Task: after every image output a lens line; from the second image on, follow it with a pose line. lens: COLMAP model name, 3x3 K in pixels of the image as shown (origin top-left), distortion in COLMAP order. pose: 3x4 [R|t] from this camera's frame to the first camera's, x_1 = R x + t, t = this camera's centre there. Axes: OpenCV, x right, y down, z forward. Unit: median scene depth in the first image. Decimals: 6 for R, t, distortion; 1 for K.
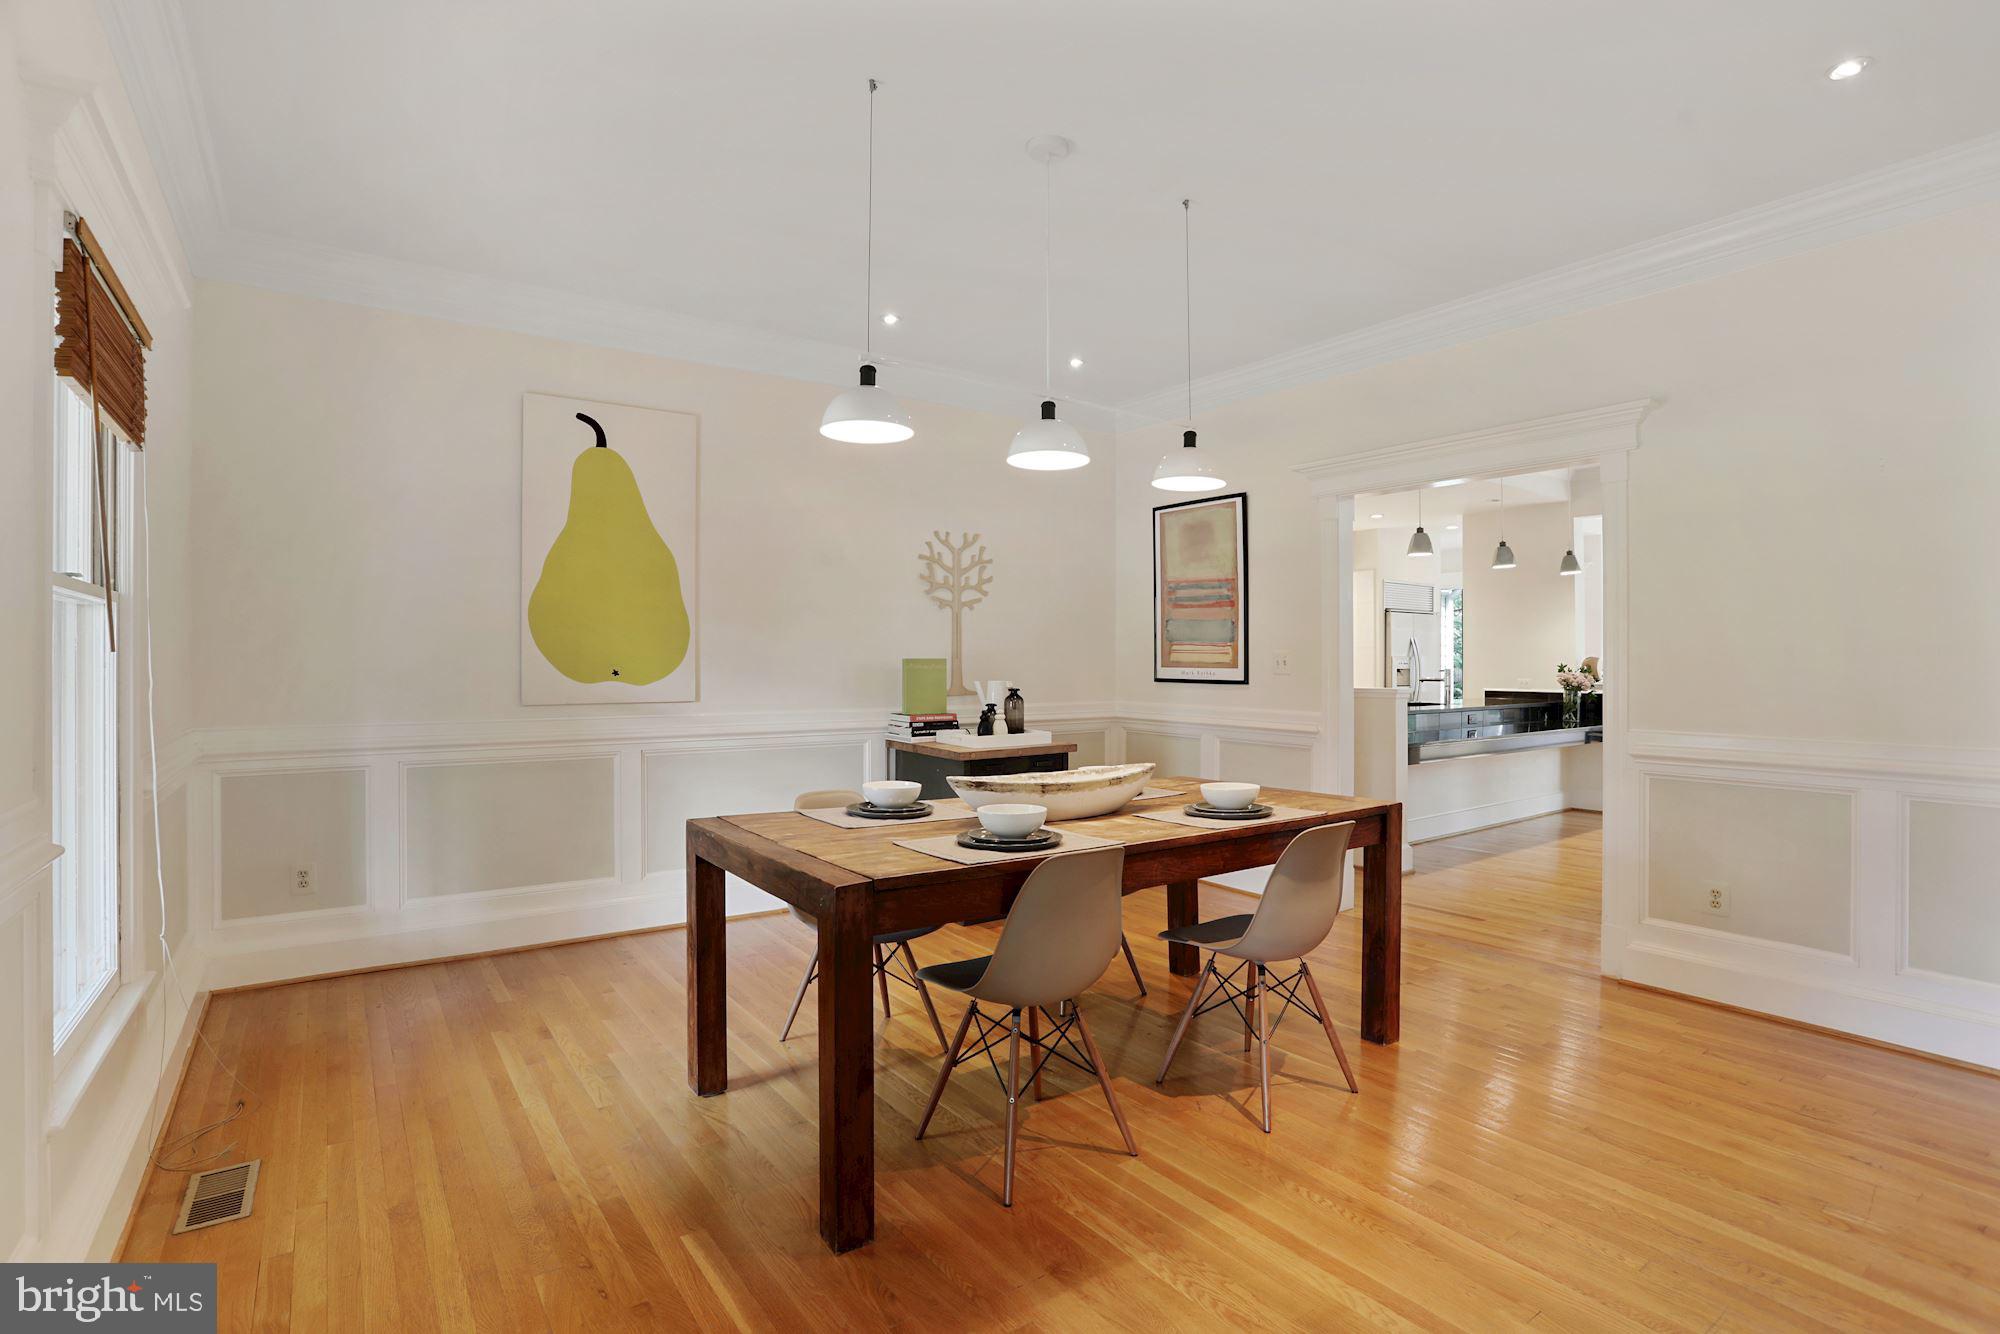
lens RADIAL K [[969.3, 0, 1003.9], [0, 969.3, 658.6], [0, 0, 1]] dist [-0.068269, 0.032547]
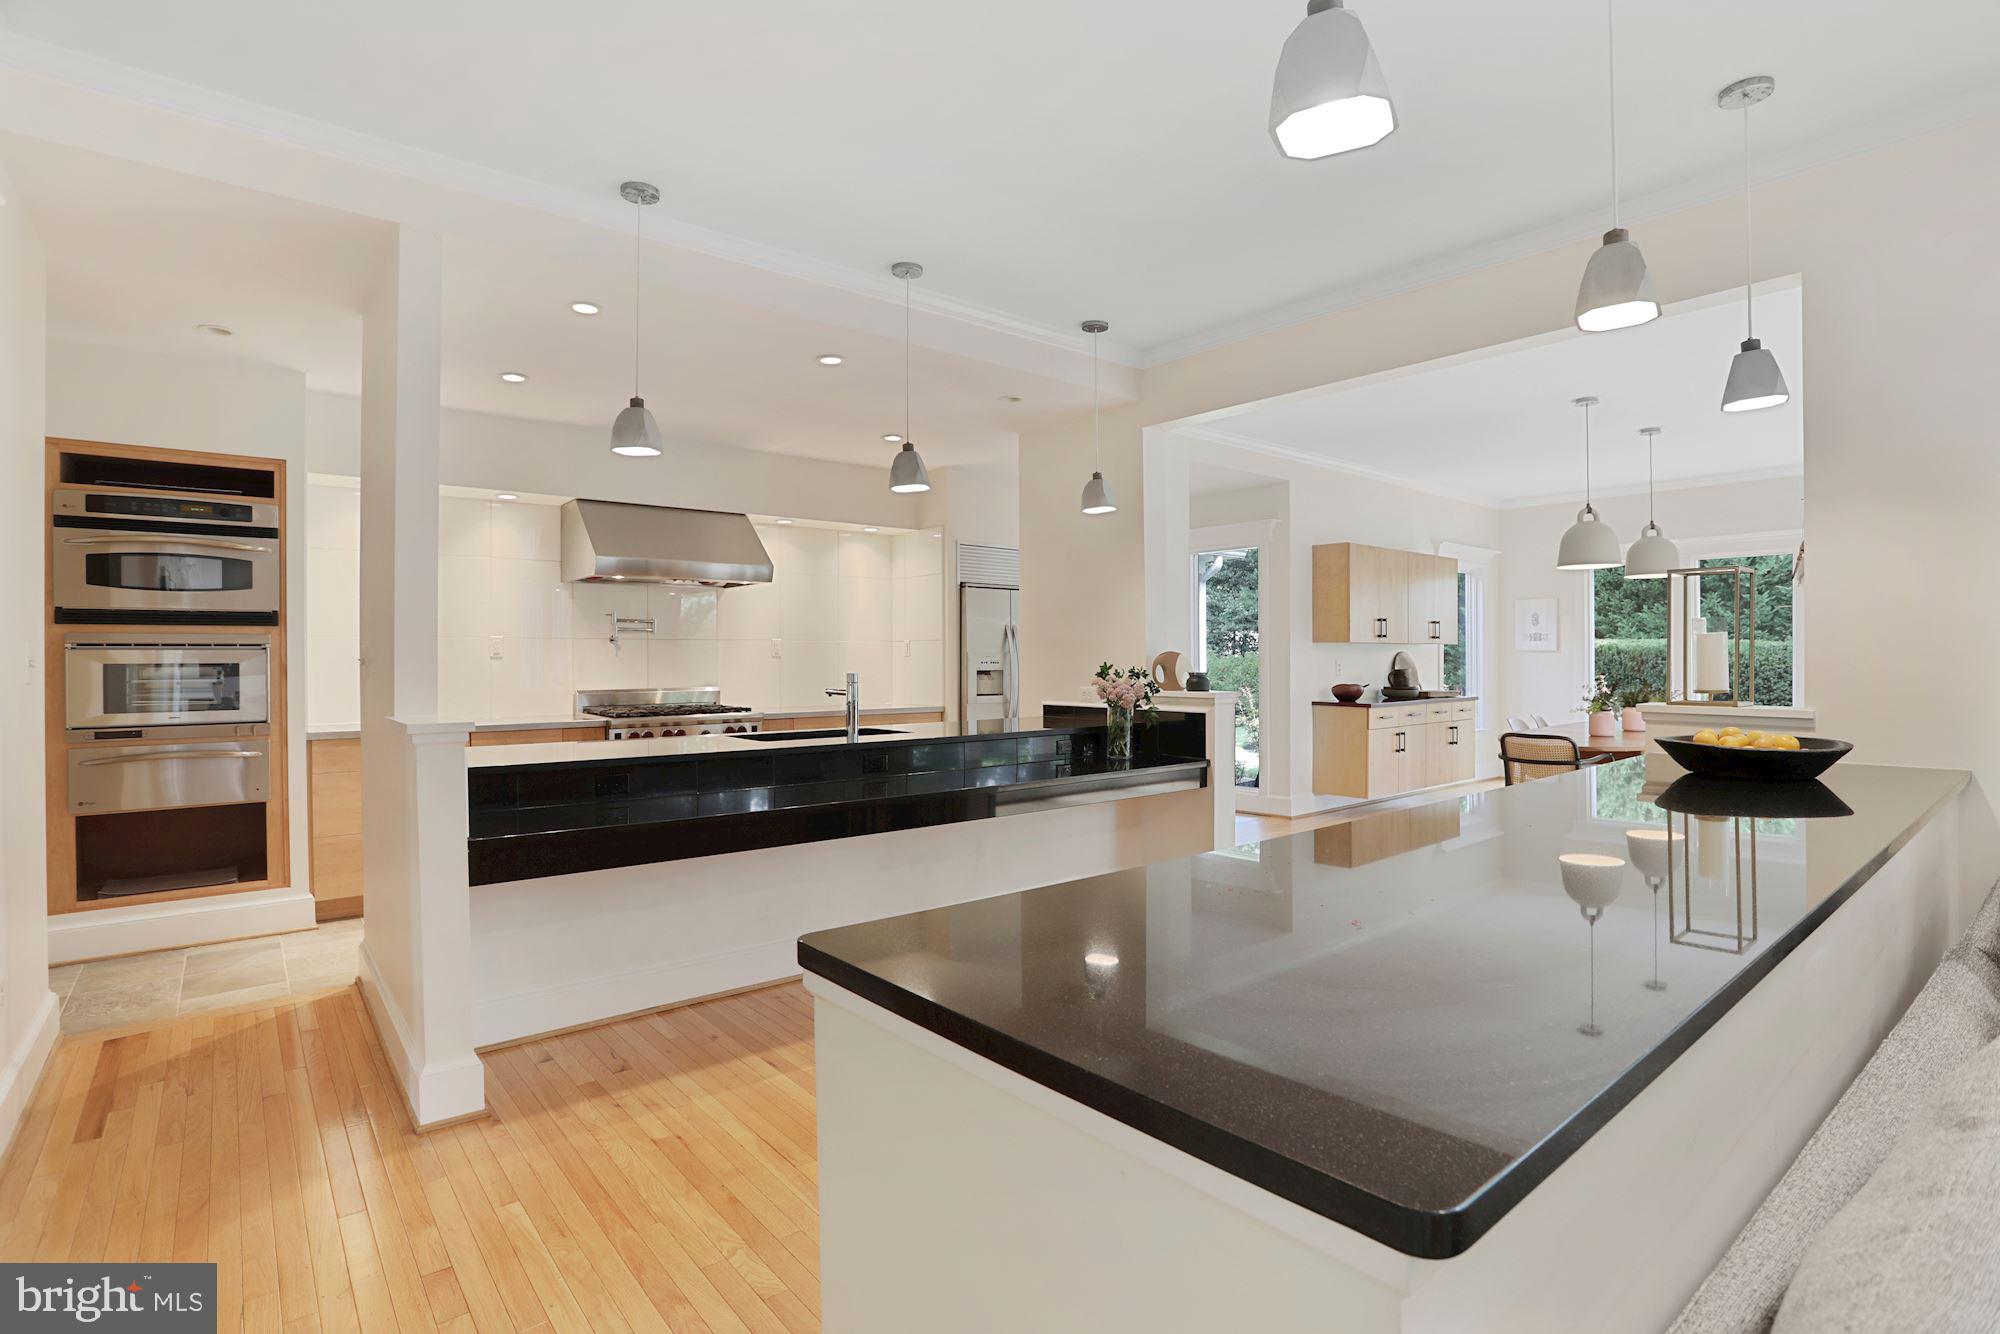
lens RADIAL K [[969.3, 0, 1003.9], [0, 969.3, 658.6], [0, 0, 1]] dist [-0.068269, 0.032547]
pose [[0.996795, -0.002016, 0.079969, 0.366414], [0.001888, 0.999997, 0.001674, 0.001212], [-0.079972, -0.001518, 0.996796, 0.299531]]
